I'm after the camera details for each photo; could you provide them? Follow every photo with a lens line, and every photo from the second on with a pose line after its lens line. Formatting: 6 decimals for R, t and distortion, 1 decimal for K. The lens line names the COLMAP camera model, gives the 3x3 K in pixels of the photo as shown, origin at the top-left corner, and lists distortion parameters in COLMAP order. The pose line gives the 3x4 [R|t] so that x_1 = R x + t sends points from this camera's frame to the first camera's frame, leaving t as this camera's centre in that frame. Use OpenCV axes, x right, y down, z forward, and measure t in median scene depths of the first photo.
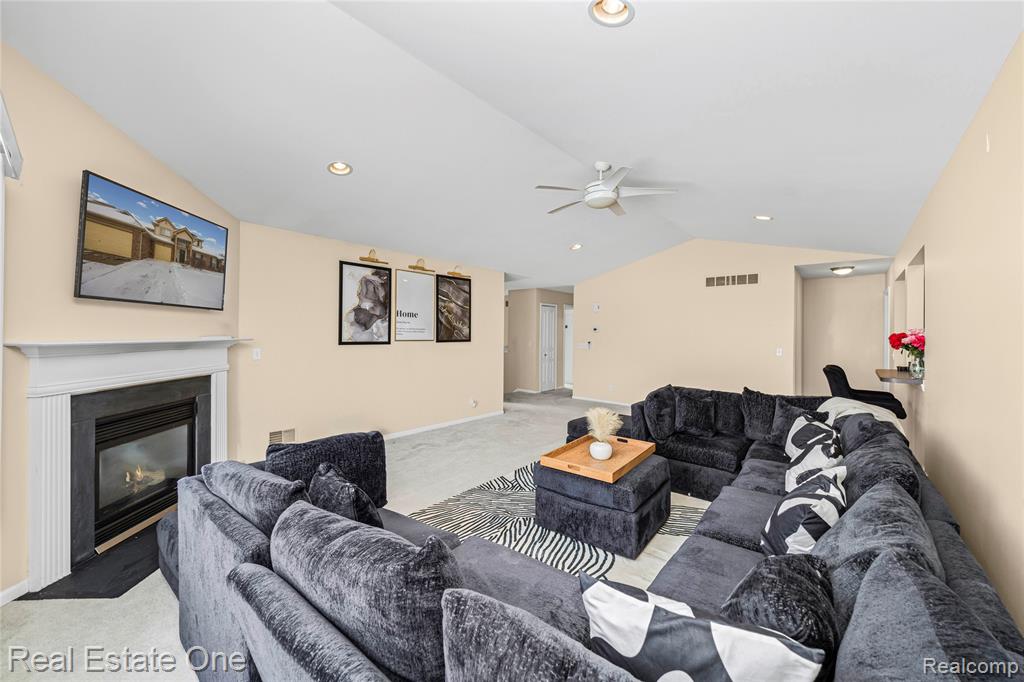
lens RADIAL K [[394.8, 0, 505.4], [0, 394.8, 333.2], [0, 0, 1]] dist [0.000158, -0.000218]
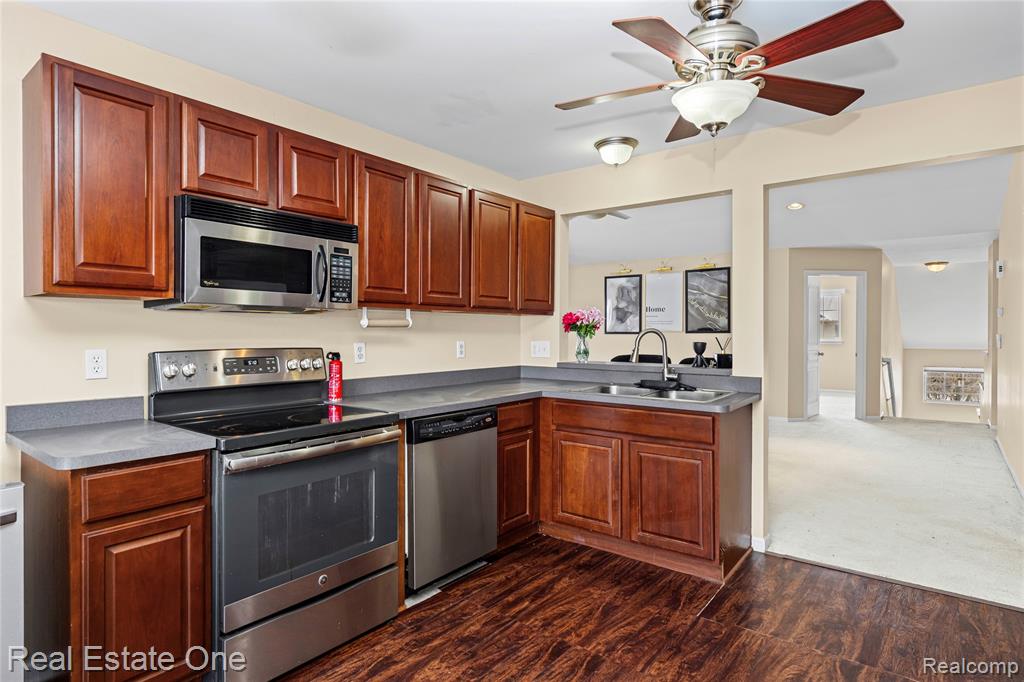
lens RADIAL K [[555.3, 0, 508.8], [0, 555.3, 338.2], [0, 0, 1]] dist [-0.007058, 0.001898]
pose [[0.066508, -0.000606, -0.997786, 2.232236], [-0.000413, 1.000000, -0.000634, 0.064771], [0.997786, 0.000455, 0.066508, 0.702503]]
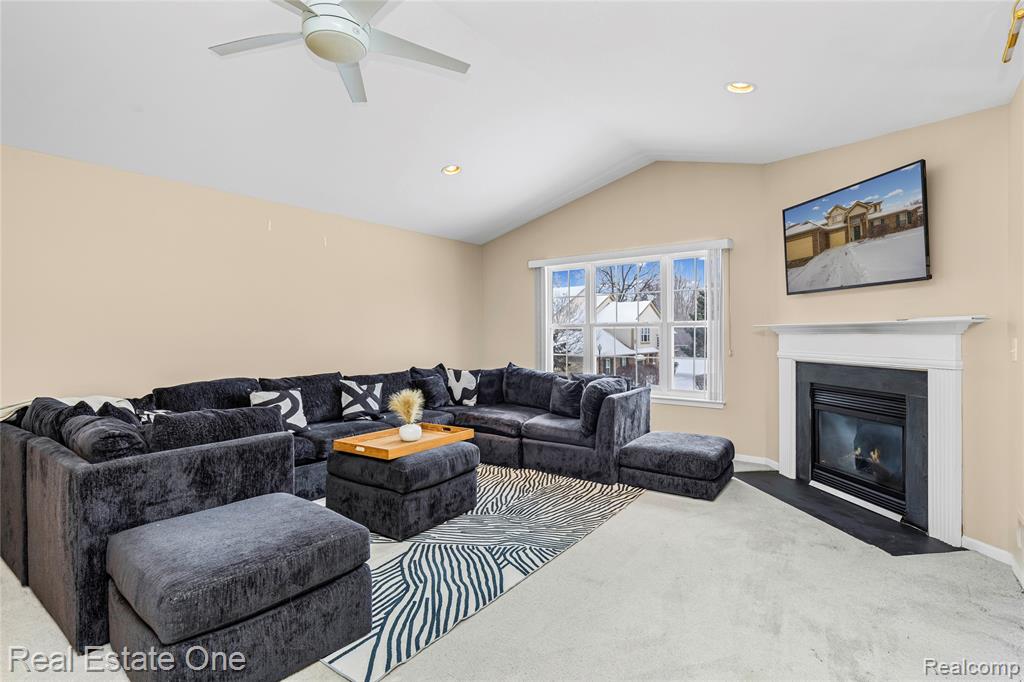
lens RADIAL K [[498.9, 0, 517.1], [0, 498.9, 334.5], [0, 0, 1]] dist [0.001939, 0.002515]
pose [[-0.996697, -0.008647, -0.080748, 0.068484], [-0.008726, 0.999962, 0.000619, 0.046531], [0.080739, 0.001322, -0.996734, 1.904235]]
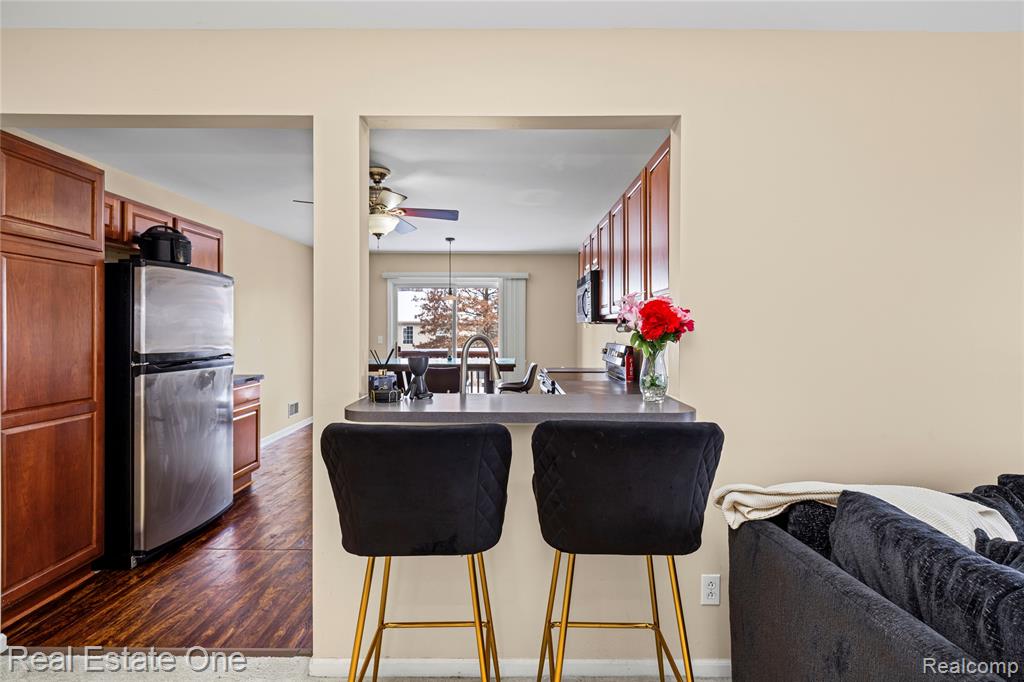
lens RADIAL K [[482.0, 0, 511.5], [0, 482.0, 336.2], [0, 0, 1]] dist [0.001892, -0.001474]
pose [[-0.669452, -0.025222, 0.742427, 0.723527], [-0.011502, 0.999656, 0.023590, 0.033998], [-0.742766, 0.007253, -0.669511, 1.429653]]
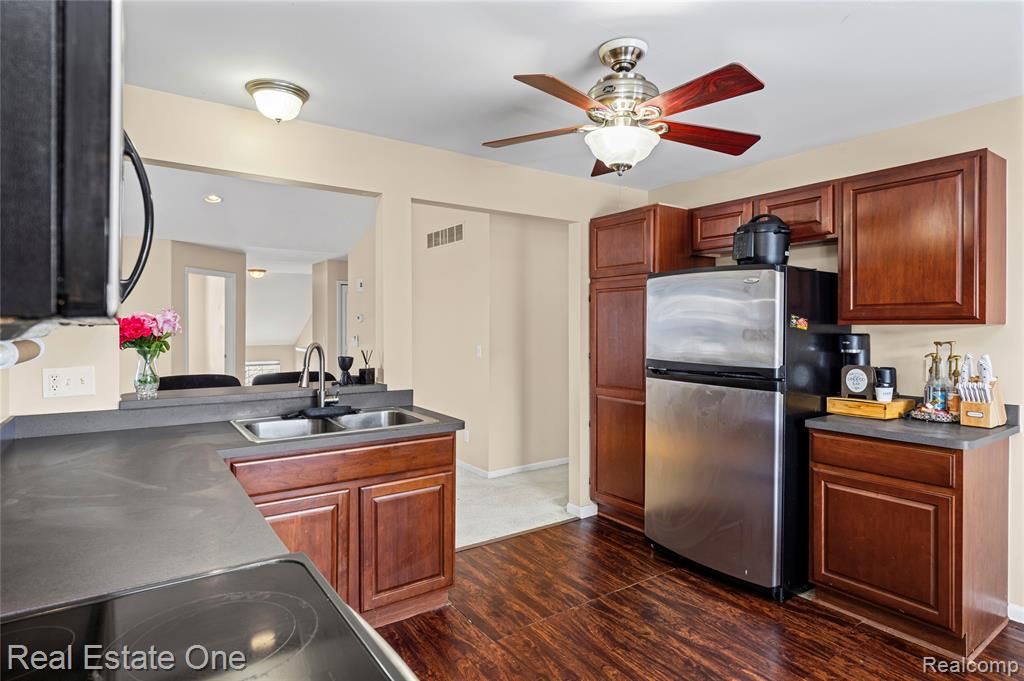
lens RADIAL K [[555.3, 0, 511.7], [0, 555.3, 333.2], [0, 0, 1]] dist [-0.007058, 0.001898]
pose [[0.973820, -0.009332, -0.227130, 1.693646], [0.011624, 0.999894, 0.008755, 0.028305], [0.227024, -0.011165, 0.973825, 0.307544]]
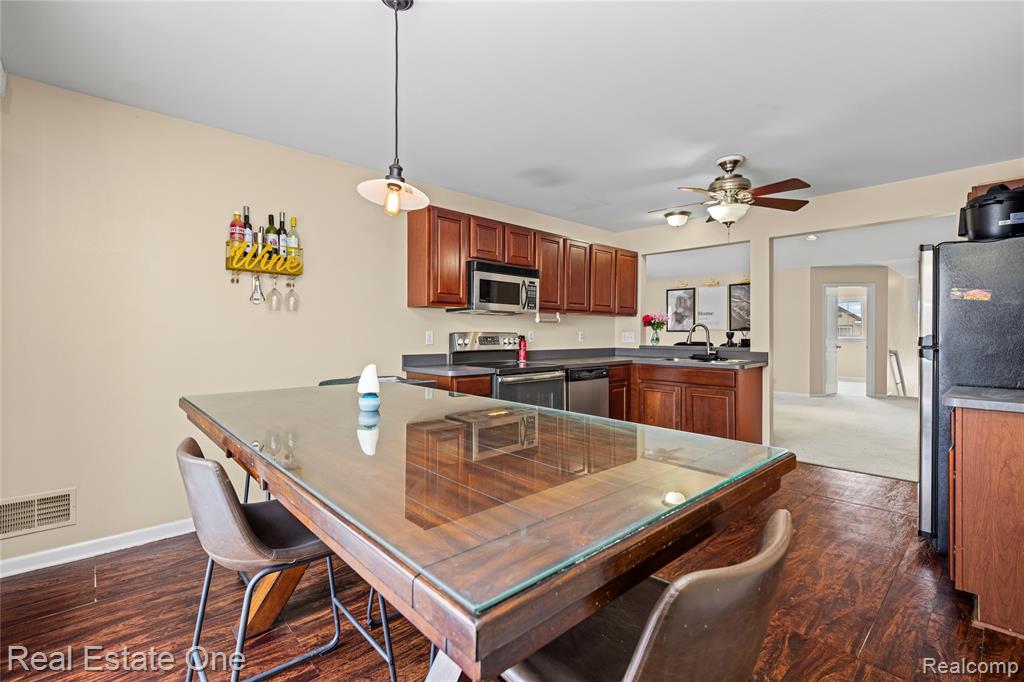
lens RADIAL K [[457.1, 0, 508.3], [0, 457.1, 335.7], [0, 0, 1]] dist [-0.006967, -0.000756]
pose [[-0.089546, -0.007969, -0.995951, 2.688613], [-0.003977, 0.999963, -0.007644, 0.096628], [0.995975, 0.003276, -0.089574, 0.570435]]
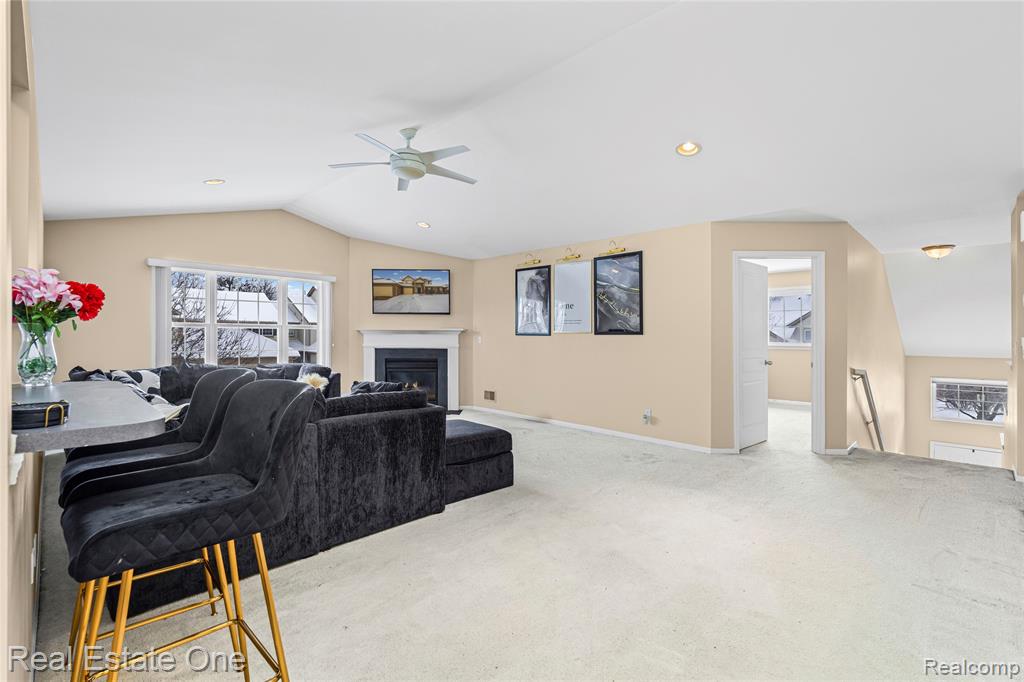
lens RADIAL K [[457.1, 0, 508.4], [0, 457.1, 332.1], [0, 0, 1]] dist [-0.006967, -0.000756]
pose [[-0.065473, -0.019751, -0.997659, 1.462477], [-0.009801, 0.999769, -0.019149, 0.066008], [0.997806, 0.008524, -0.065651, 1.486414]]
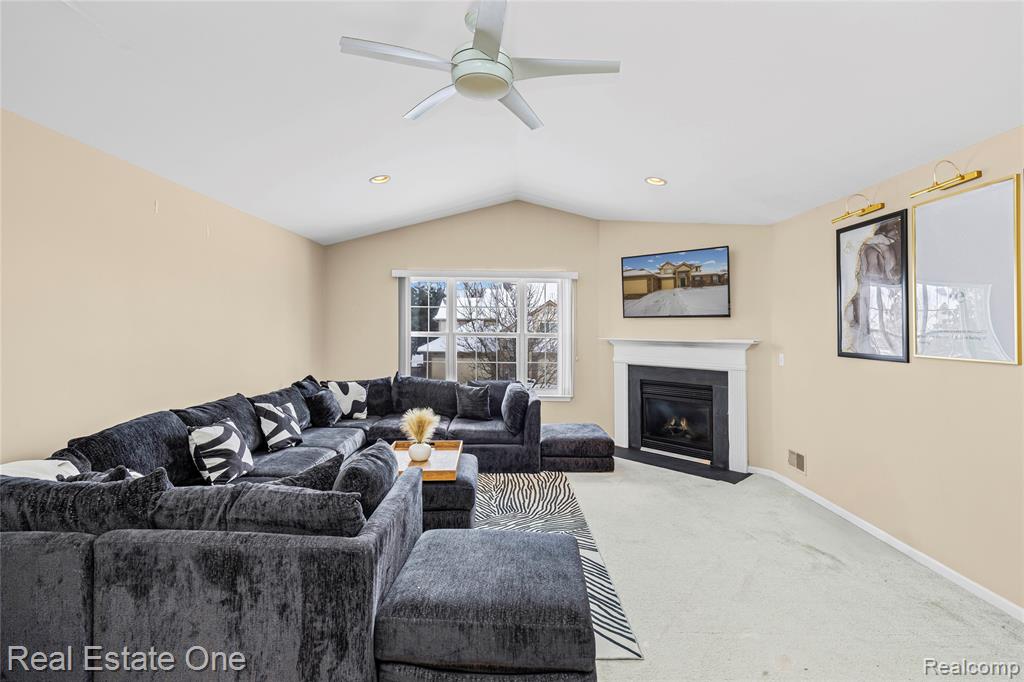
lens RADIAL K [[482.0, 0, 513.3], [0, 482.0, 322.1], [0, 0, 1]] dist [0.001892, -0.001474]
pose [[-0.752206, -0.029338, -0.658274, 0.730104], [-0.020458, 0.999567, -0.021172, 0.000631], [0.658610, -0.002459, -0.752481, 1.731846]]
